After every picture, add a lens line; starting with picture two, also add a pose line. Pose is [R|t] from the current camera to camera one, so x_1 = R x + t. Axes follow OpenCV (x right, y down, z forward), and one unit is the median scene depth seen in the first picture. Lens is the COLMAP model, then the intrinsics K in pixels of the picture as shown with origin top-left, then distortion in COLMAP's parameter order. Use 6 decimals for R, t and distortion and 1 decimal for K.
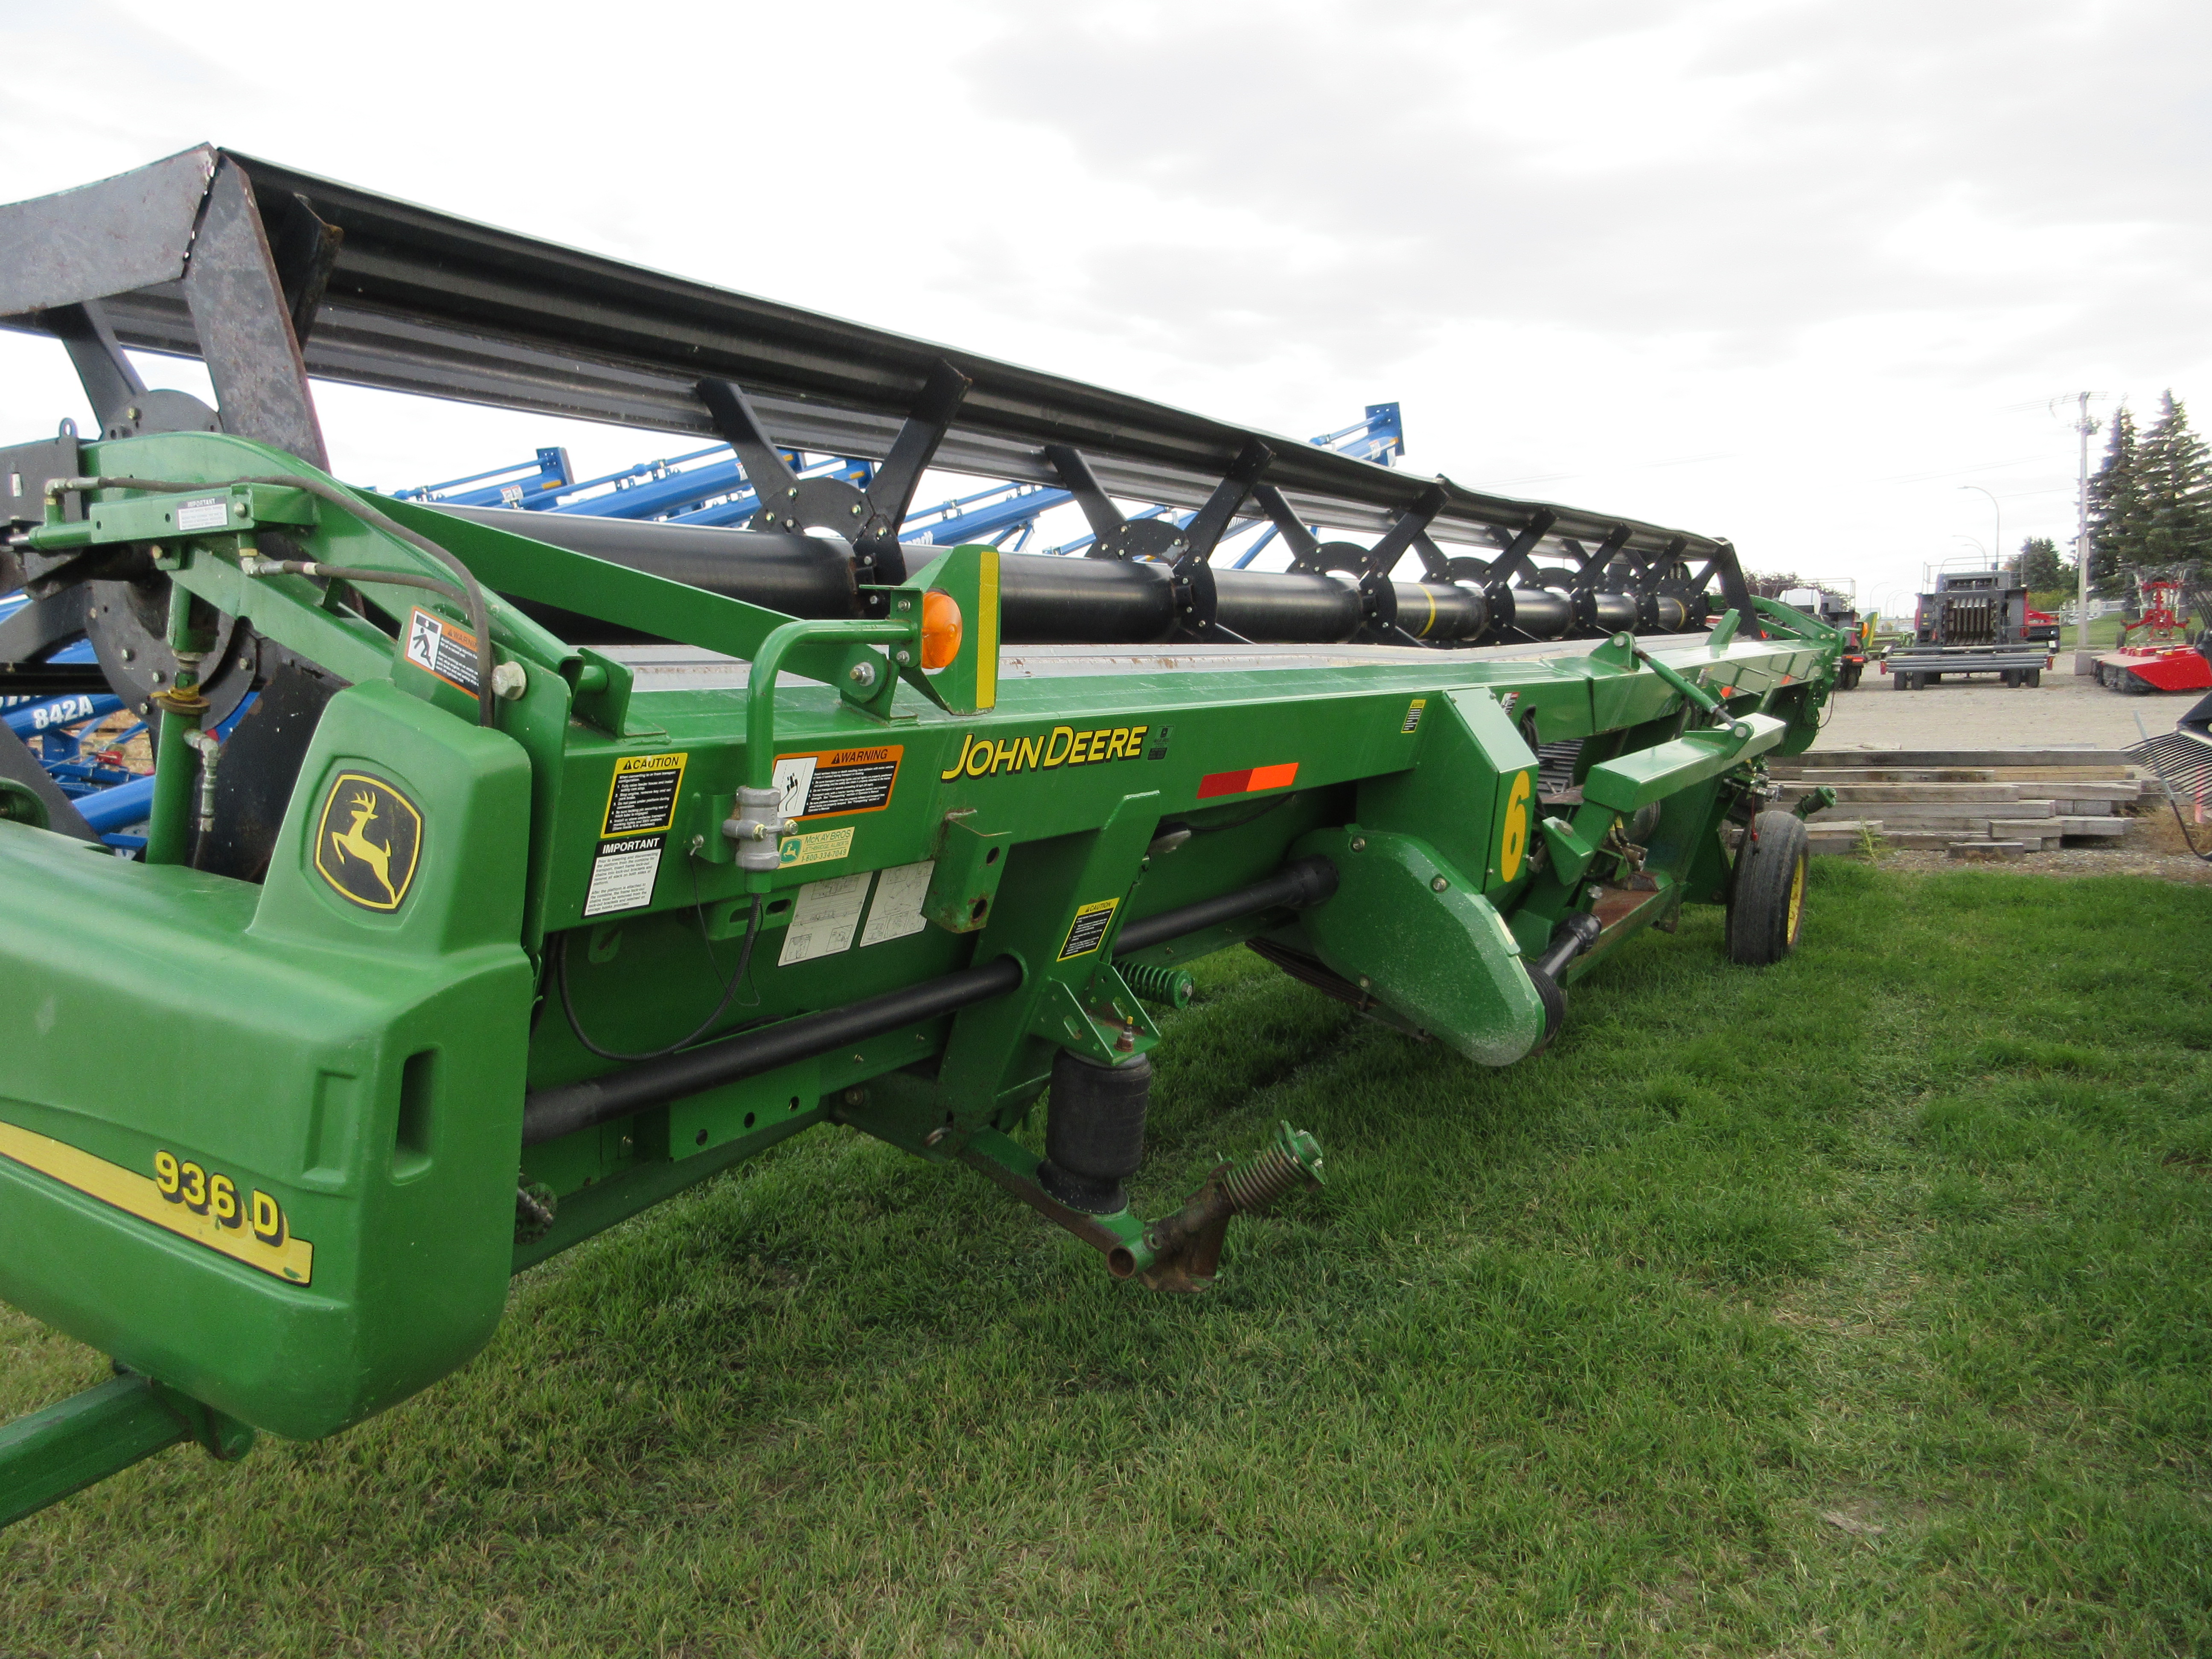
lens RADIAL K [[1695.6, 0, 1106.4], [0, 1695.6, 826.9], [0, 0, 1]] dist [0.033711, -0.003668]
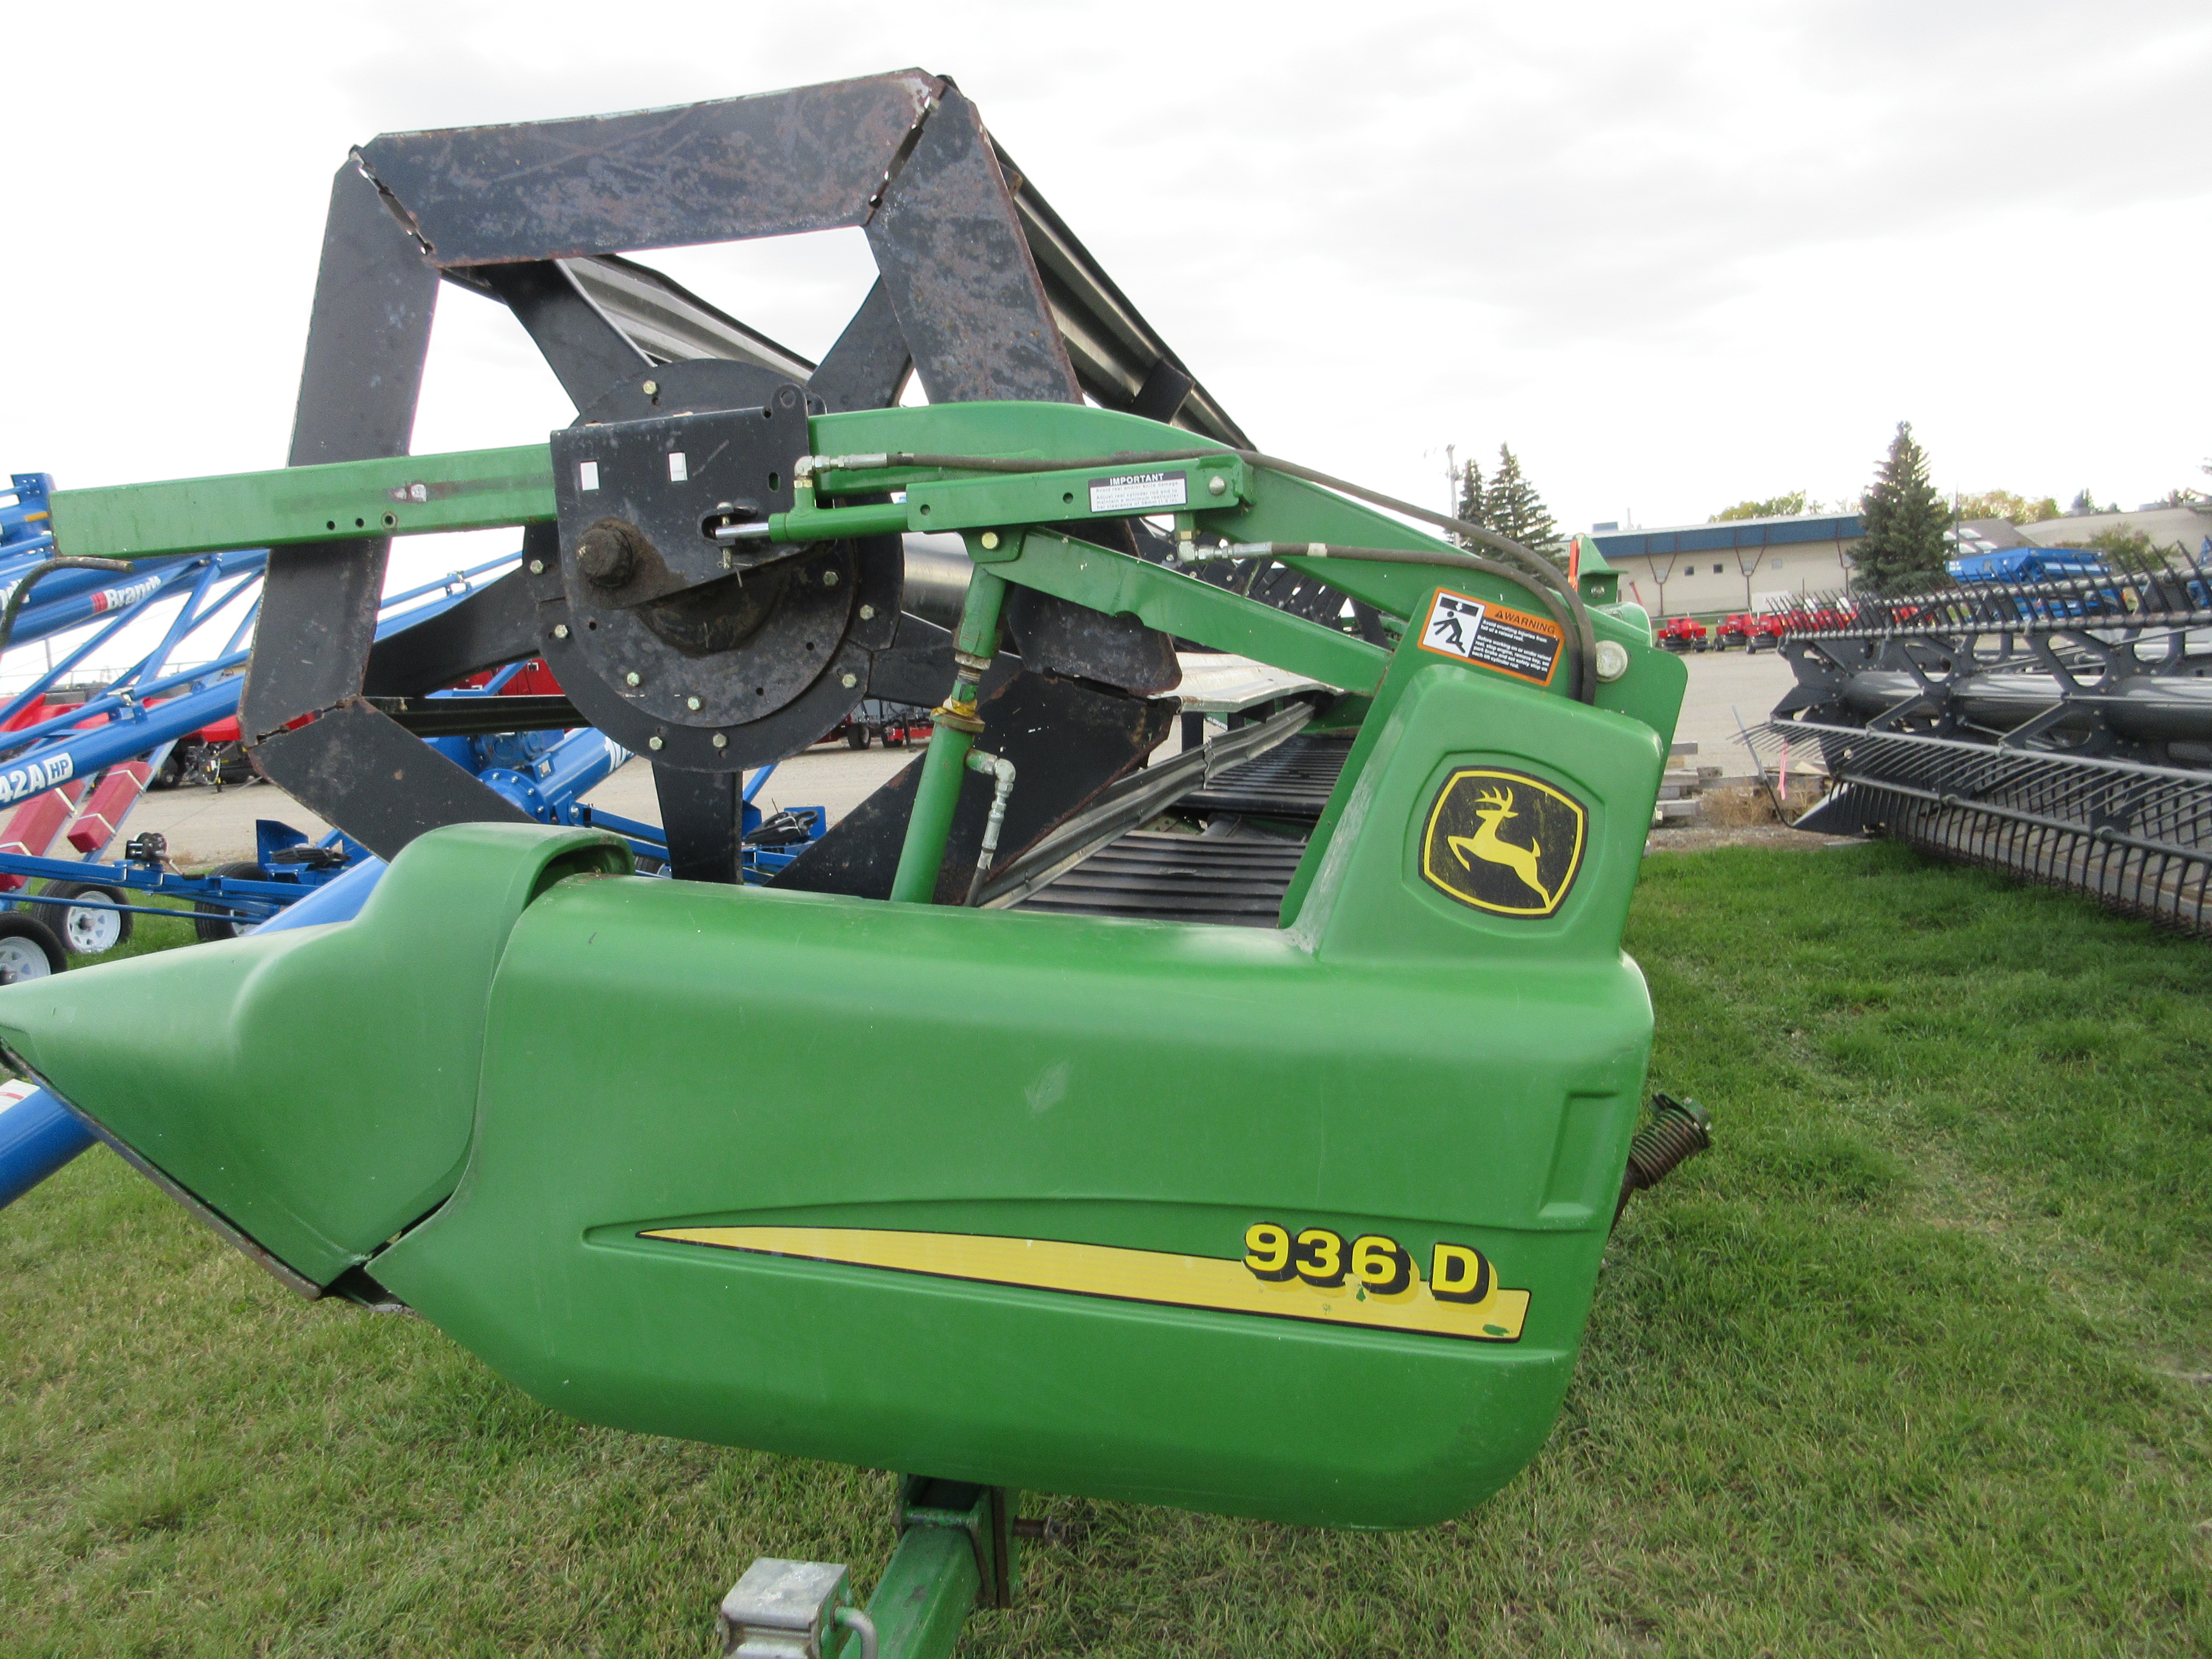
lens RADIAL K [[1707.1, 0, 1104.1], [0, 1707.1, 823.4], [0, 0, 1]] dist [-0.008794, 0.040294]
pose [[0.928475, -0.066472, 0.365398, -0.918706], [0.076609, 0.996973, -0.013296, -0.005625], [-0.363408, 0.040337, 0.930757, 0.222828]]
